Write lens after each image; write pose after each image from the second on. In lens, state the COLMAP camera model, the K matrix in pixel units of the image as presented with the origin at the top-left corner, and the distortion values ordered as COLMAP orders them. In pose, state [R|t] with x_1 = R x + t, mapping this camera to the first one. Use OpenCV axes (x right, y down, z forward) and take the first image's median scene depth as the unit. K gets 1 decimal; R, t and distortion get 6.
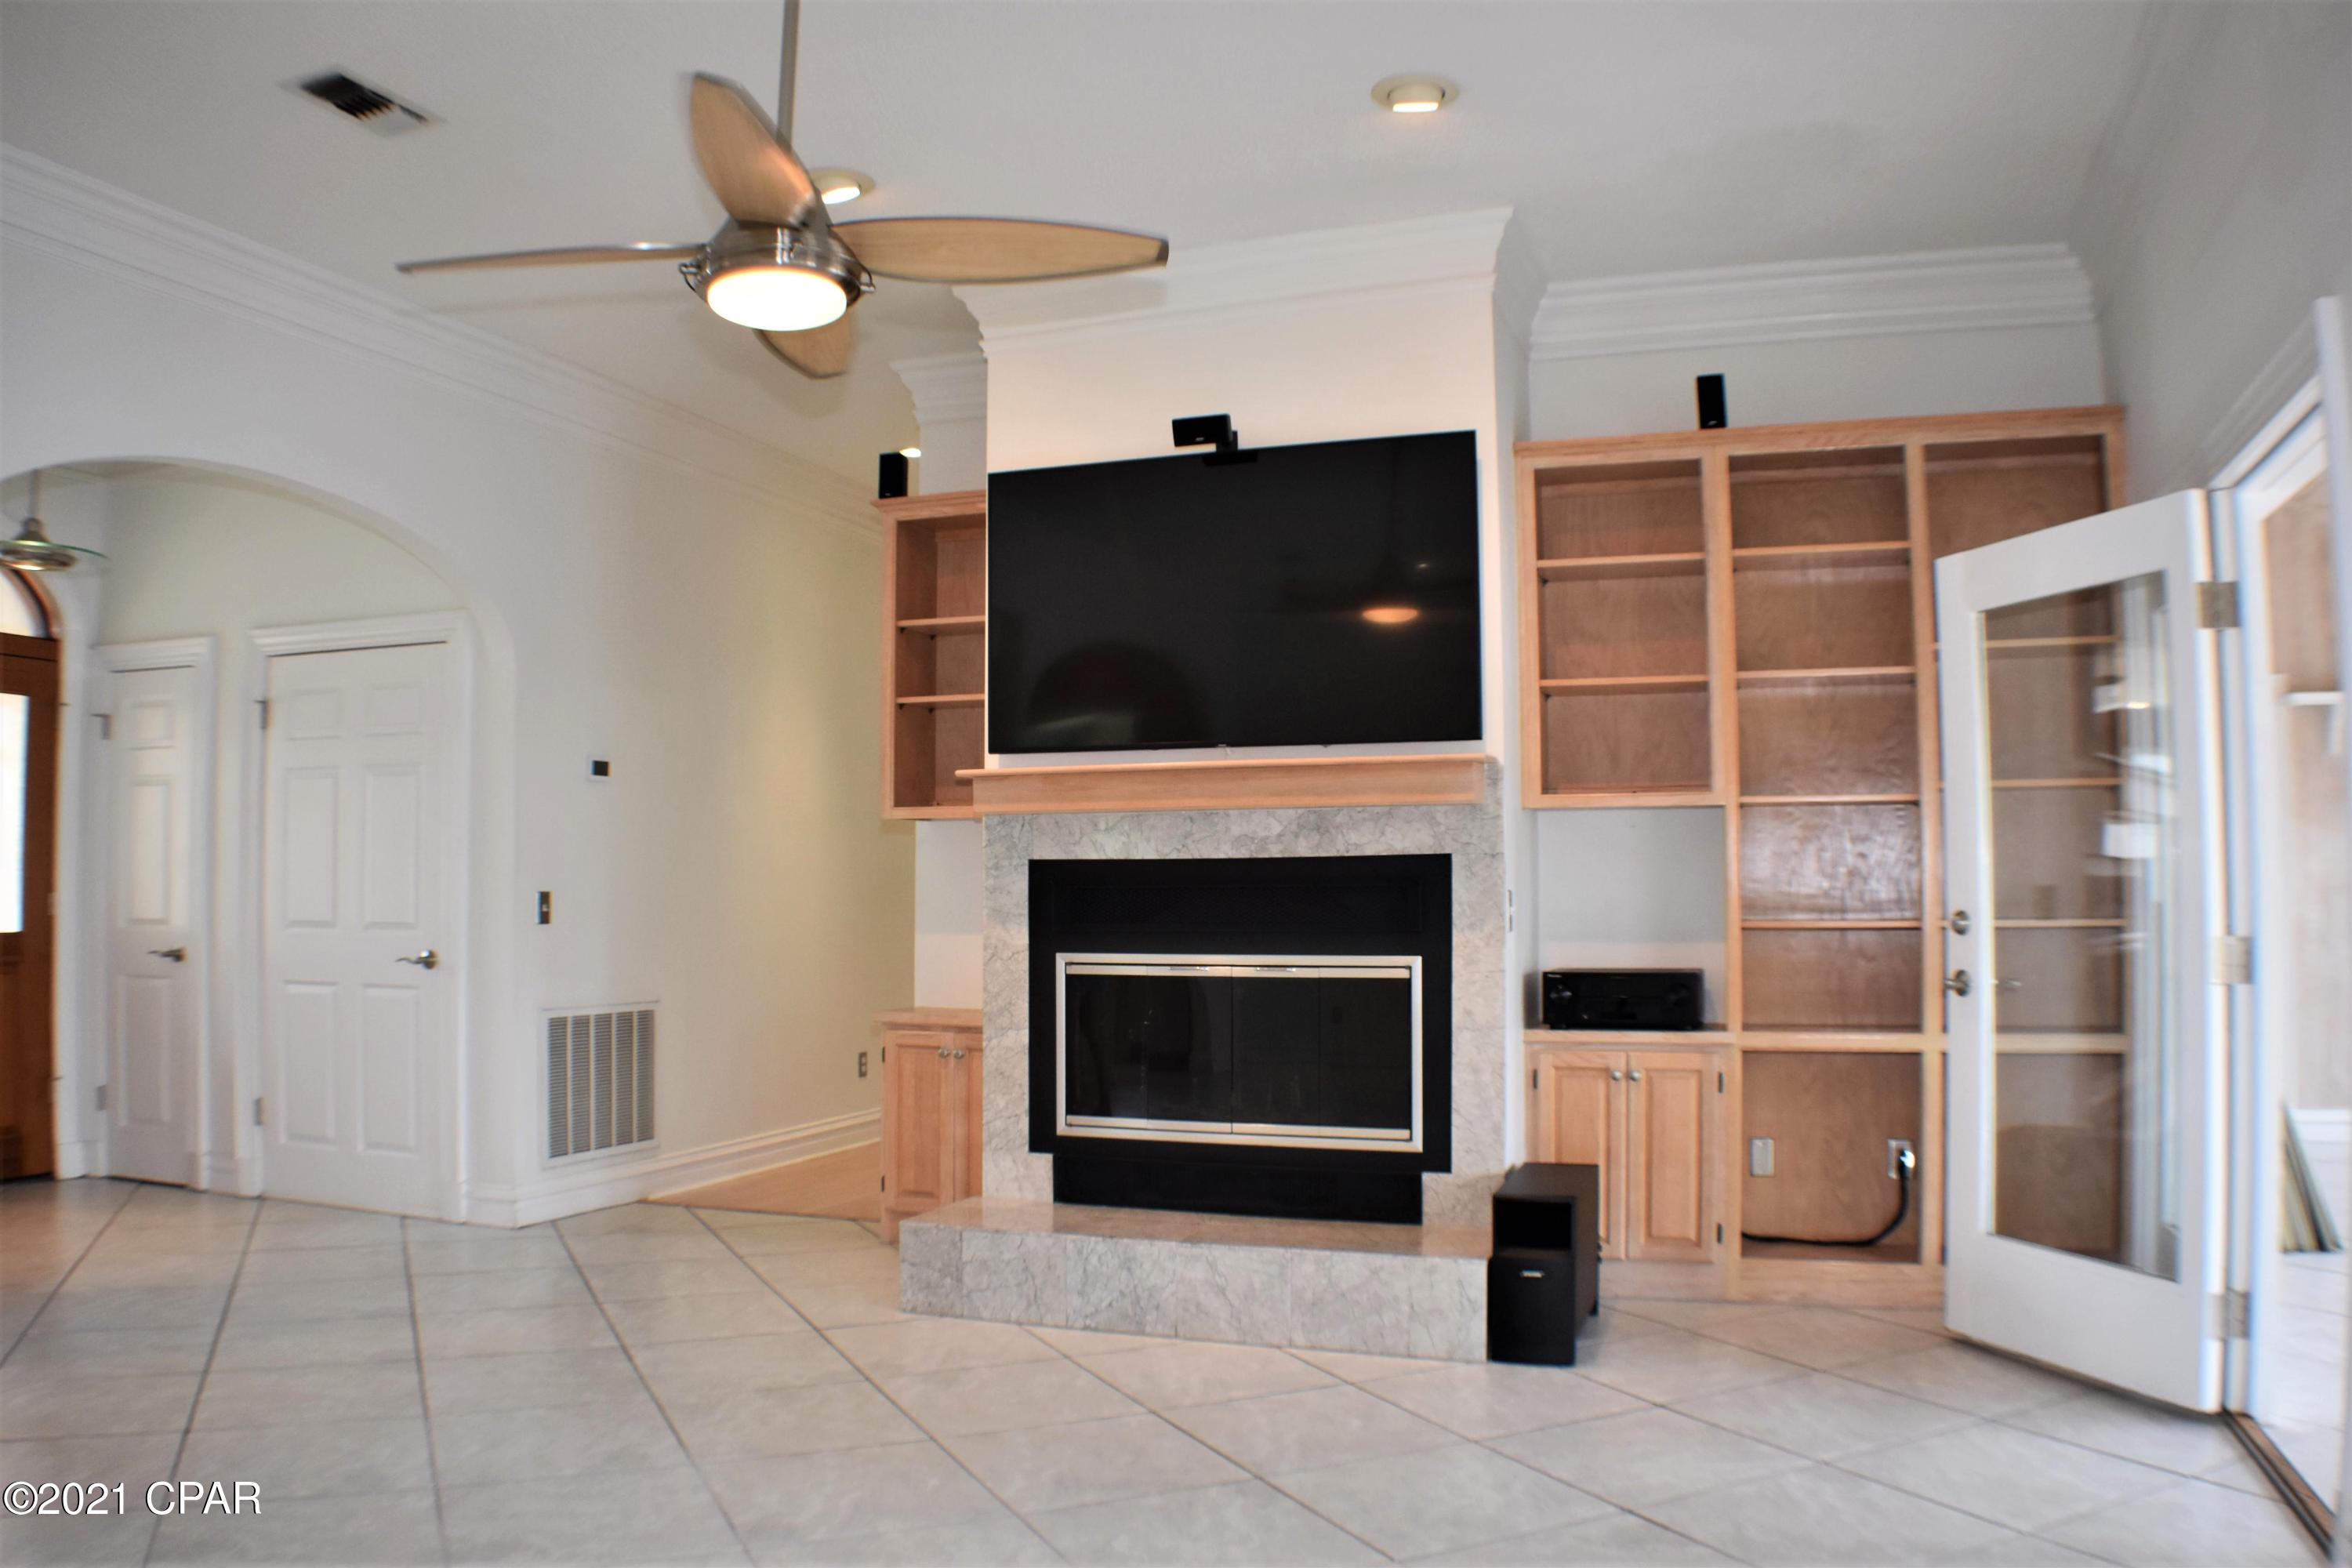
lens RADIAL K [[1799.7, 0, 1175.1], [0, 1799.7, 795.9], [0, 0, 1]] dist [-0.142230, 0.019085]
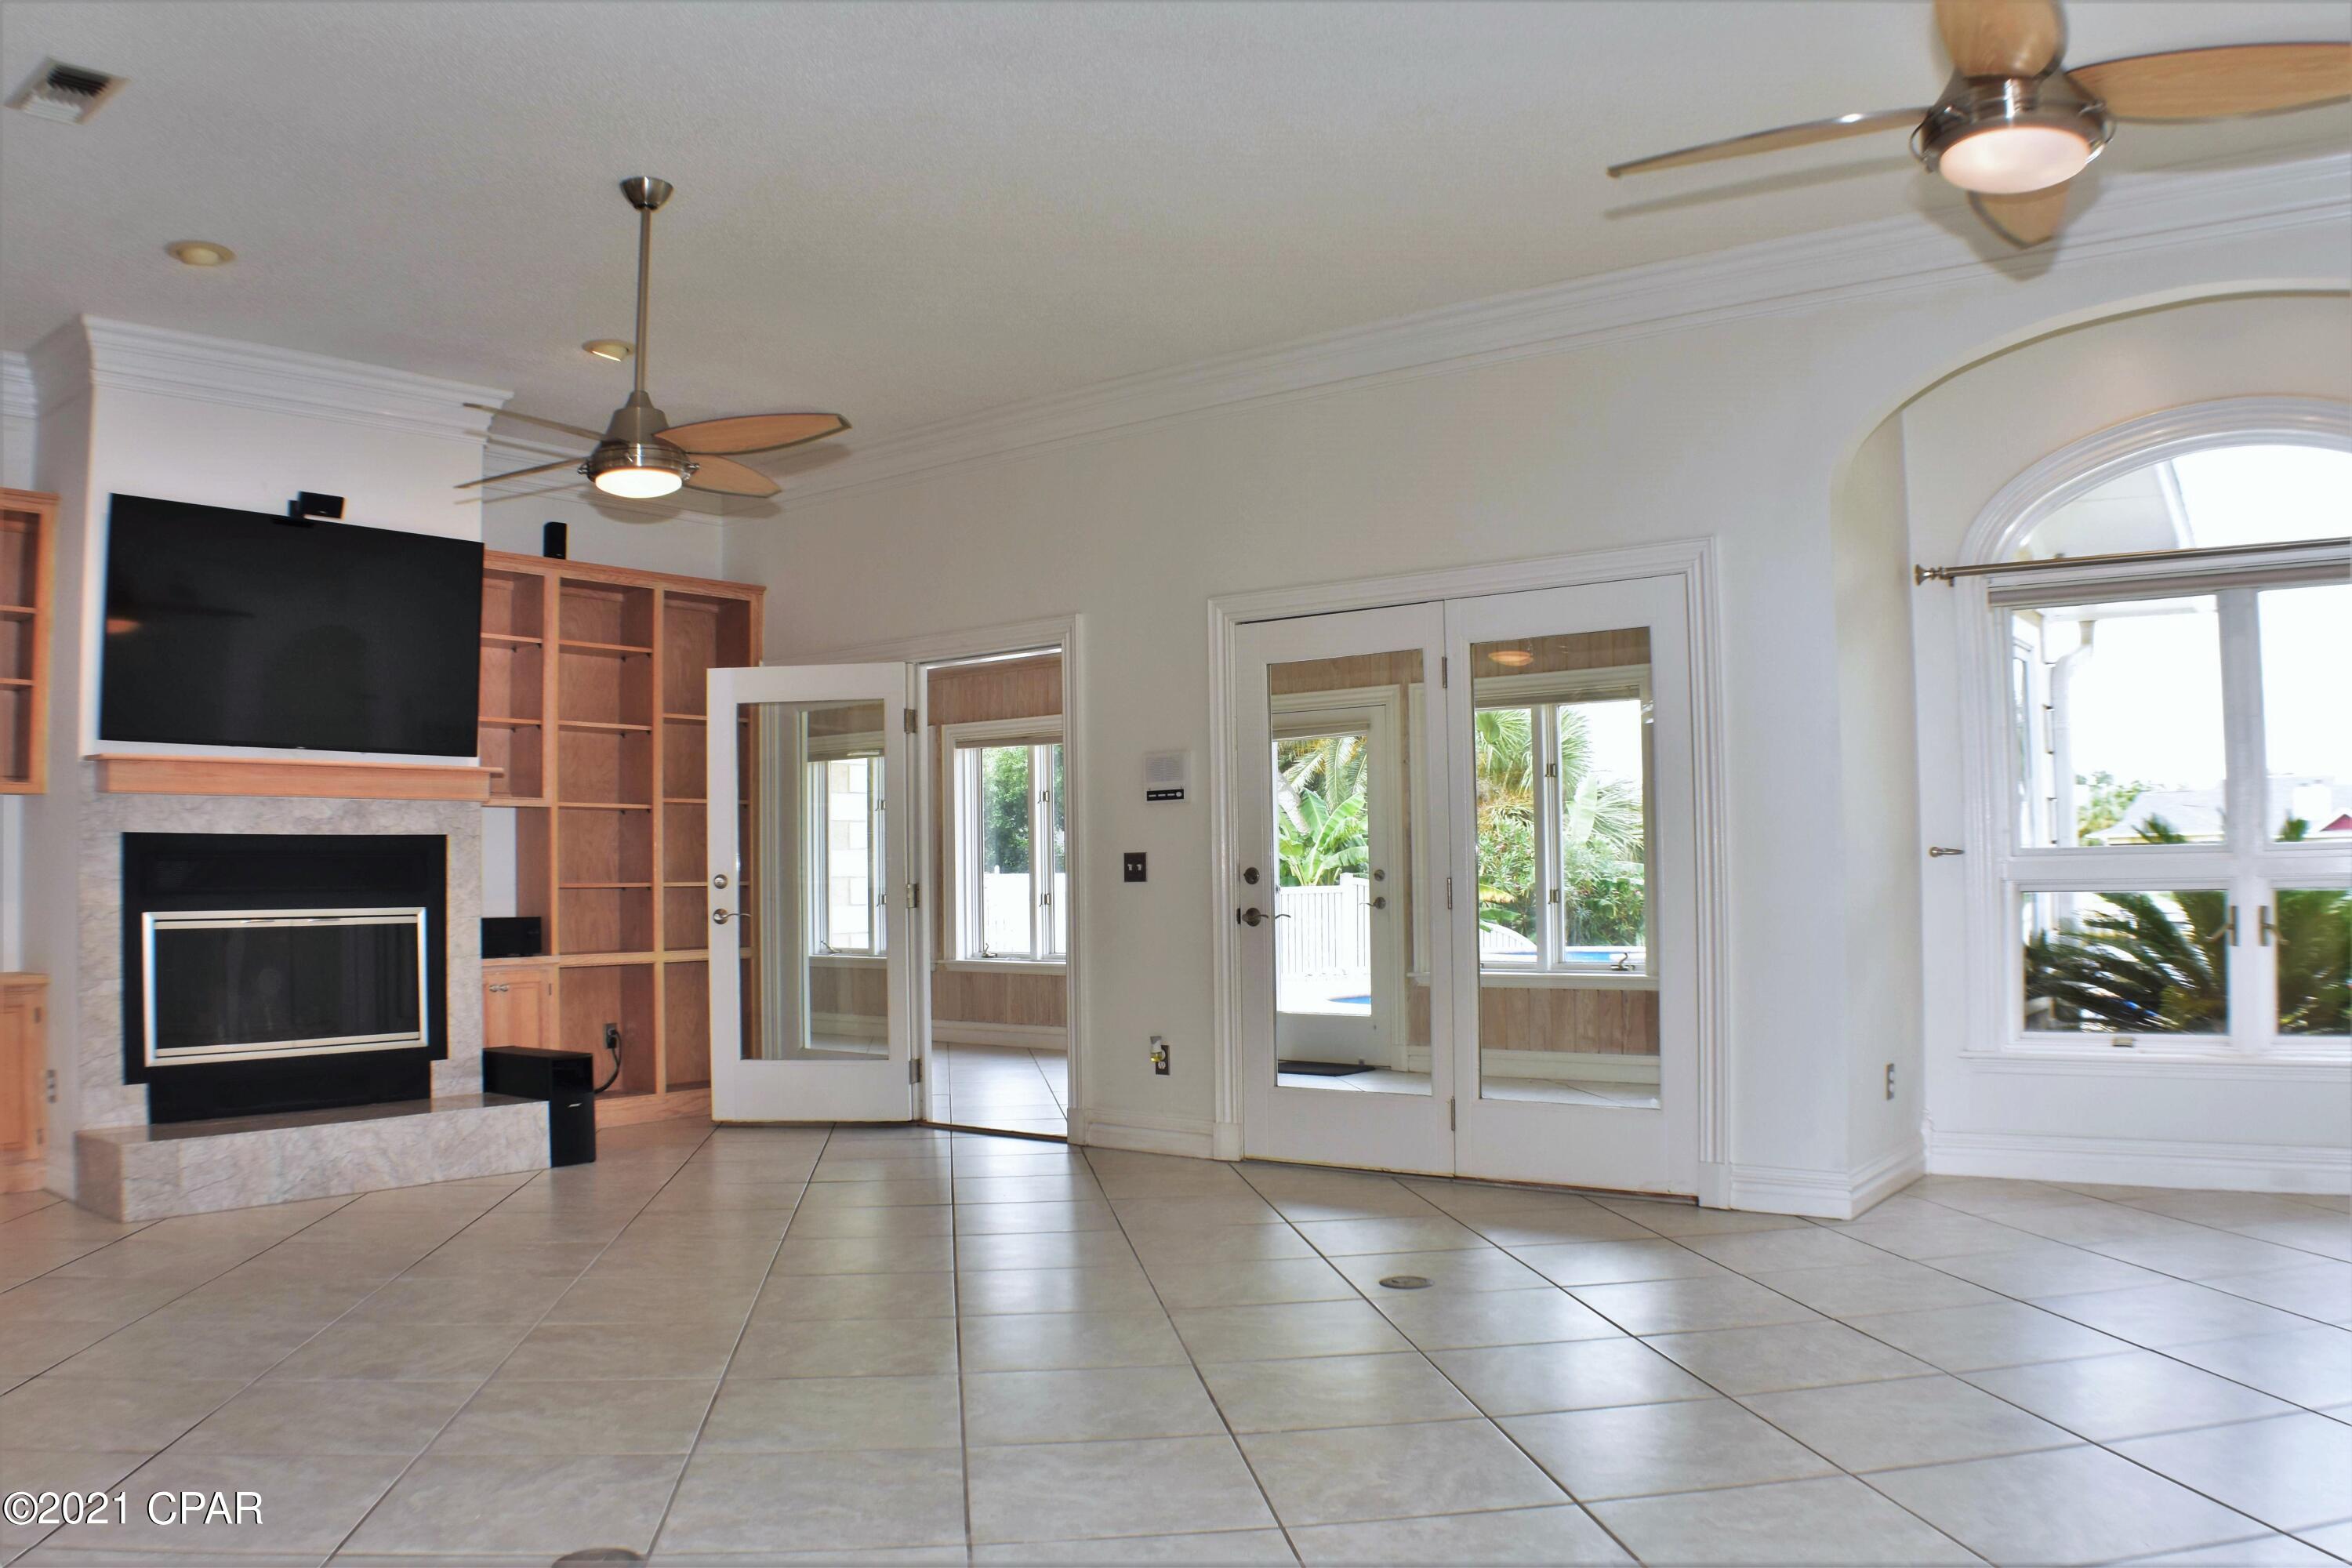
lens RADIAL K [[1799.7, 0, 1179.1], [0, 1799.7, 778.9], [0, 0, 1]] dist [-0.142230, 0.019085]
pose [[0.322154, 0.045249, 0.945605, -0.967853], [-0.040024, 0.998615, -0.034150, 0.012109], [-0.945841, -0.026846, 0.323519, 0.000082]]
